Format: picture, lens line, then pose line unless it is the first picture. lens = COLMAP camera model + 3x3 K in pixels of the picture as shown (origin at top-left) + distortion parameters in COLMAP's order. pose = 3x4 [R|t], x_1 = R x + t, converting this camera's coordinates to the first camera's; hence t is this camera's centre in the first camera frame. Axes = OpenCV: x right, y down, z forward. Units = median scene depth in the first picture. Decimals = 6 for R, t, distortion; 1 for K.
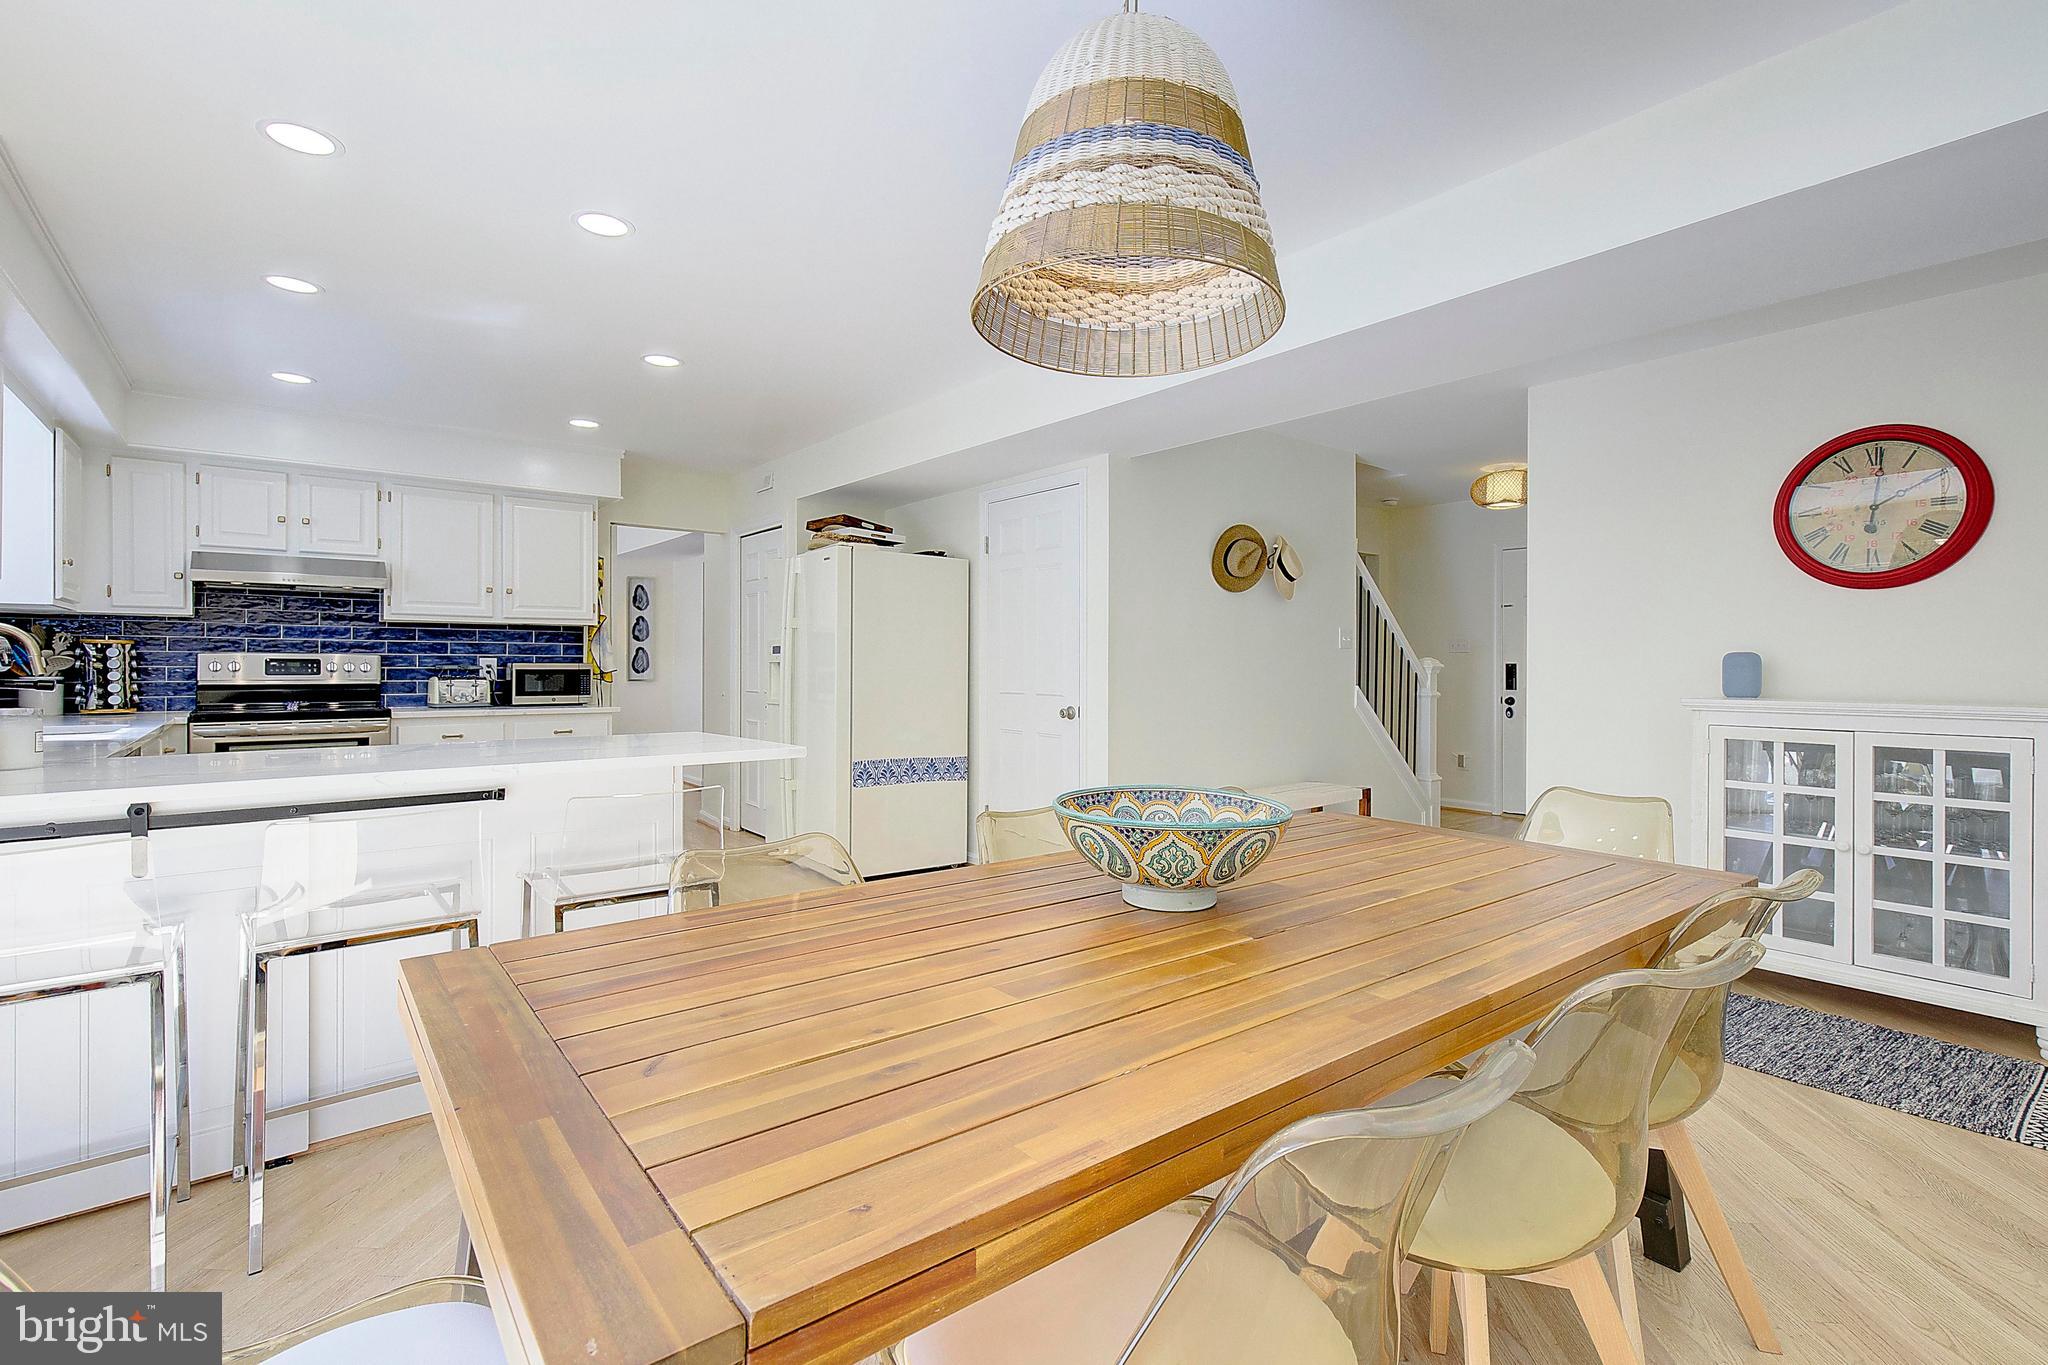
lens RADIAL K [[946.0, 0, 1034.7], [0, 946.0, 675.3], [0, 0, 1]] dist [0.003739, 0.001030]
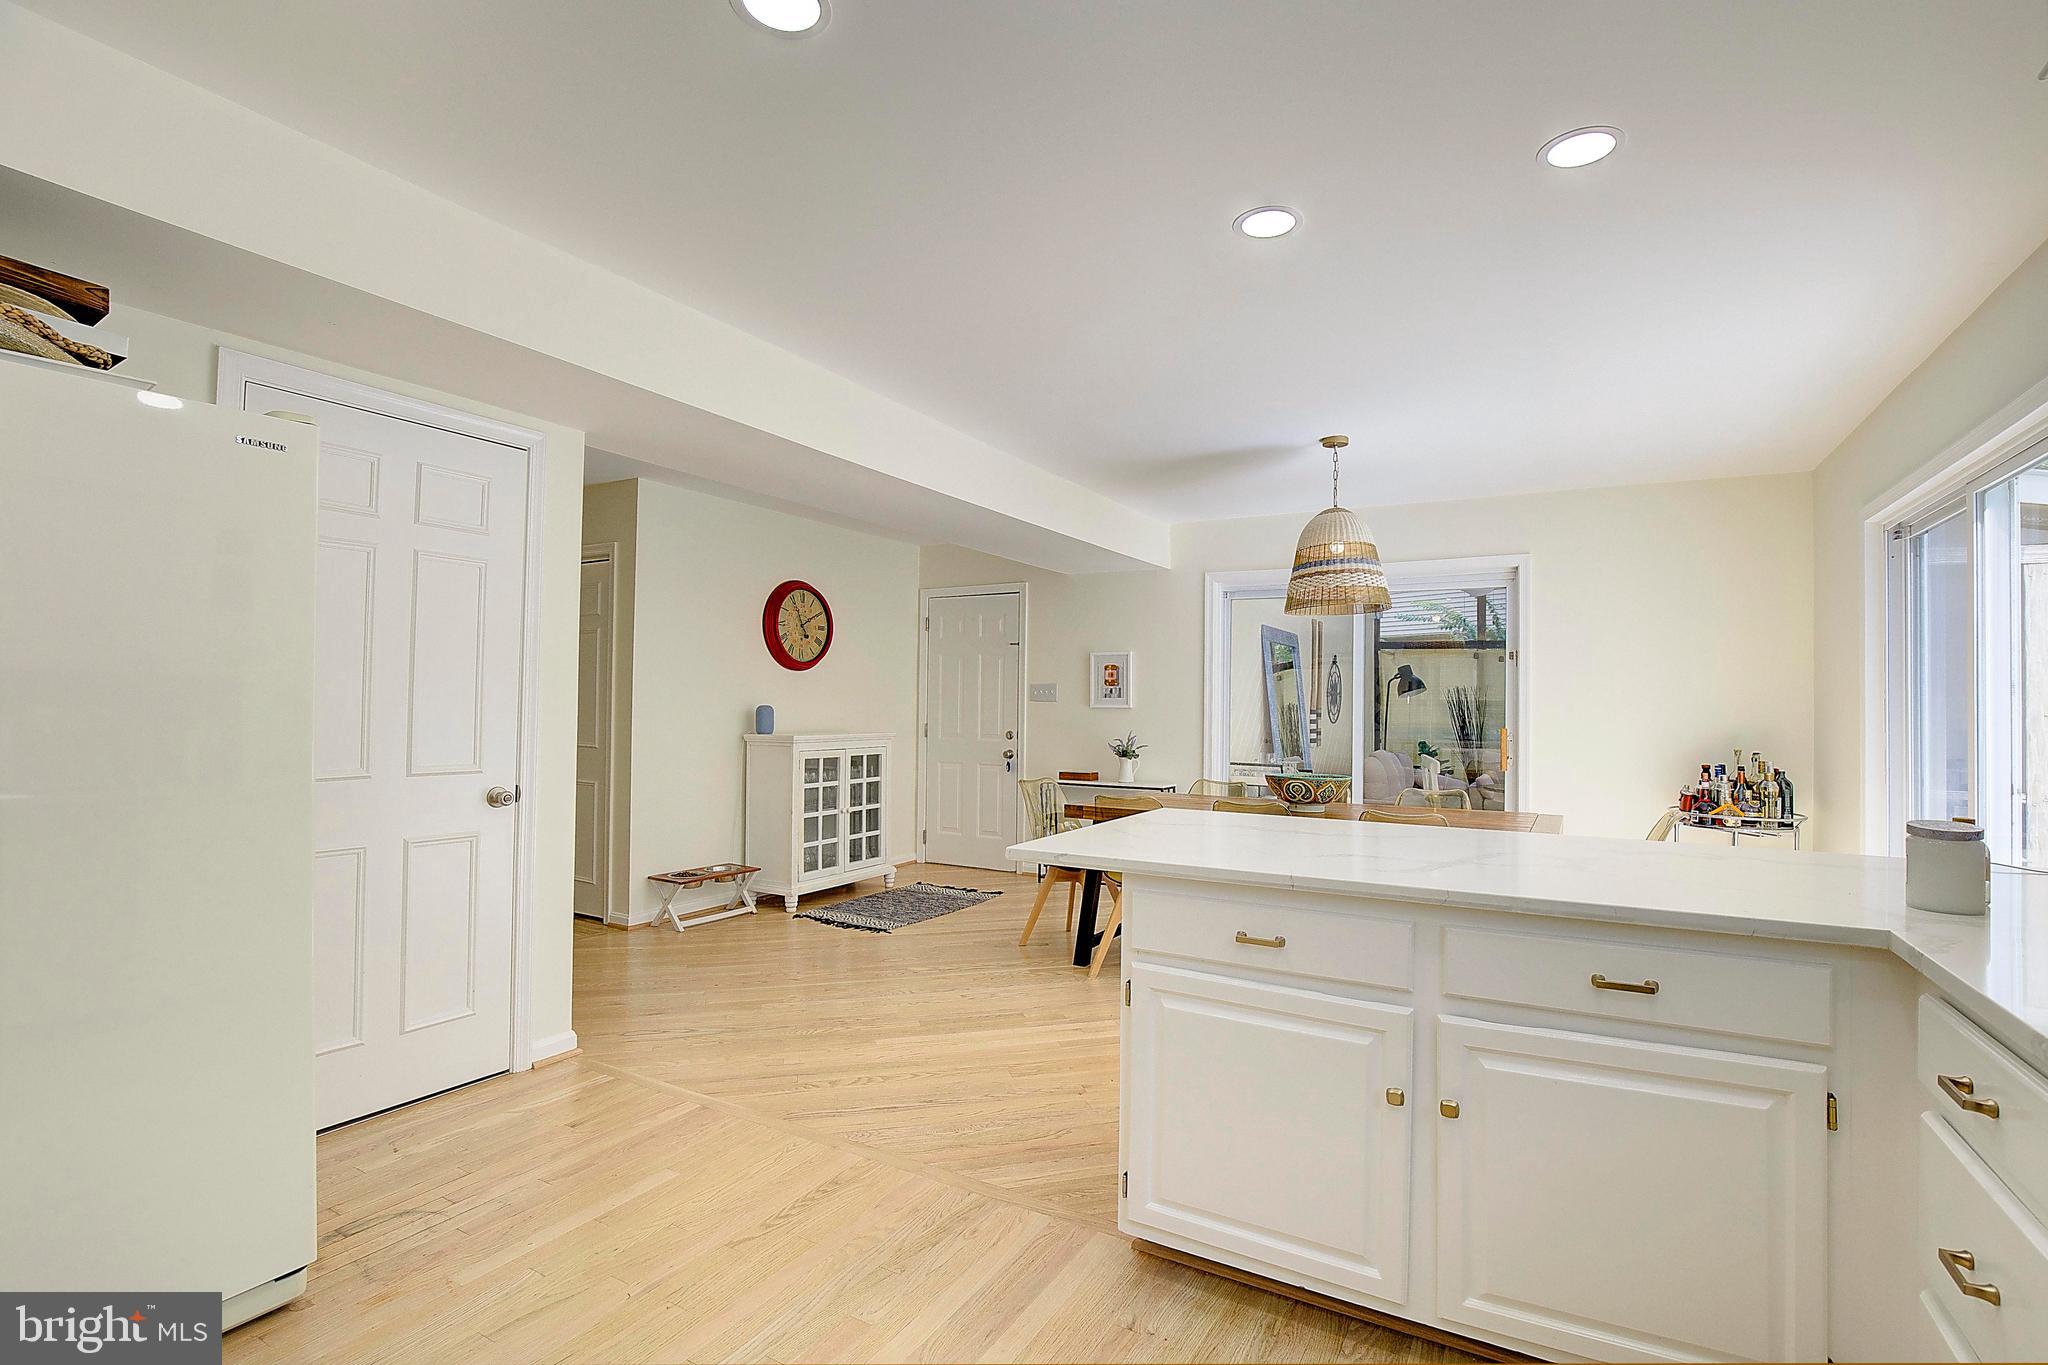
lens RADIAL K [[930.0, 0, 1039.2], [0, 930.0, 693.3], [0, 0, 1]] dist [0.000816, 0.000213]
pose [[-0.359181, 0.008067, 0.933233, -0.624081], [0.003701, 0.999967, -0.007219, -0.023167], [-0.933261, 0.000861, -0.359199, 0.809318]]
